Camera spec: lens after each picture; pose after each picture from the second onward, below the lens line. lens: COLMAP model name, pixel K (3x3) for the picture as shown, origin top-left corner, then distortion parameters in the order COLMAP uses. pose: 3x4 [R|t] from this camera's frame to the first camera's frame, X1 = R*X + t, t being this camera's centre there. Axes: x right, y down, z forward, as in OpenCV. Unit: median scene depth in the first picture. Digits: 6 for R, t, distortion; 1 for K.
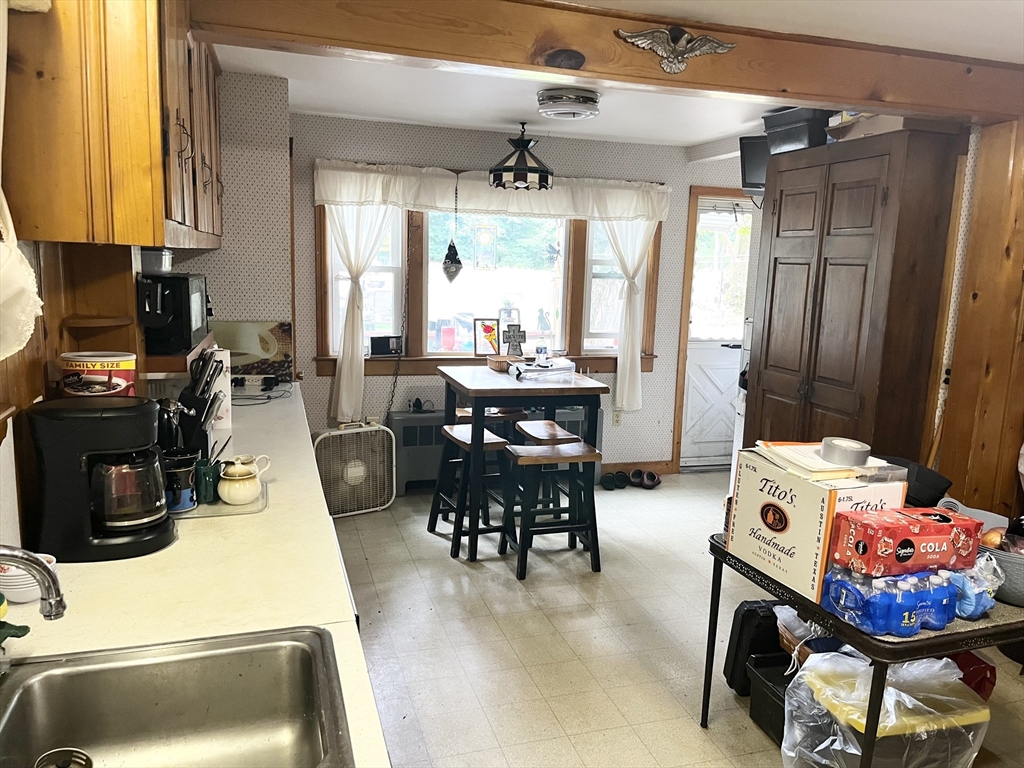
lens RADIAL K [[776.6, 0, 514.3], [0, 776.6, 388.5], [0, 0, 1]] dist [0.002069, -0.022754]
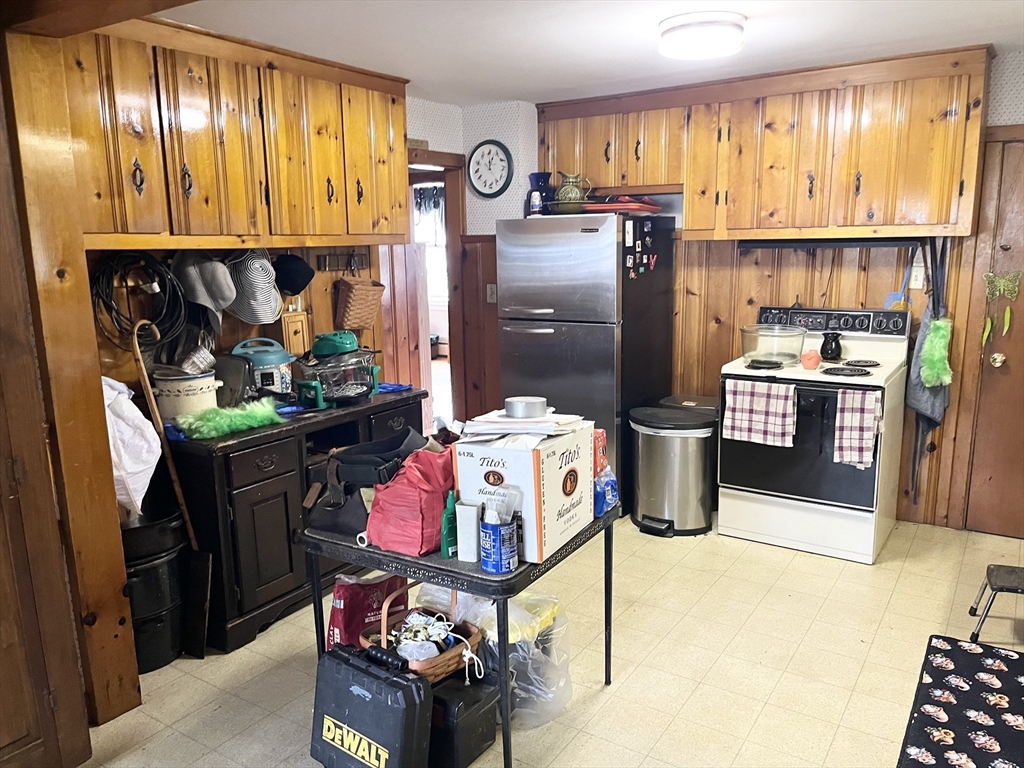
lens RADIAL K [[776.6, 0, 512.9], [0, 776.6, 385.7], [0, 0, 1]] dist [0.002069, -0.022754]
pose [[-0.633394, -0.169124, 0.755122, -0.292450], [0.119051, 0.942910, 0.311042, -0.222917], [-0.764616, 0.286910, -0.577100, 1.275162]]
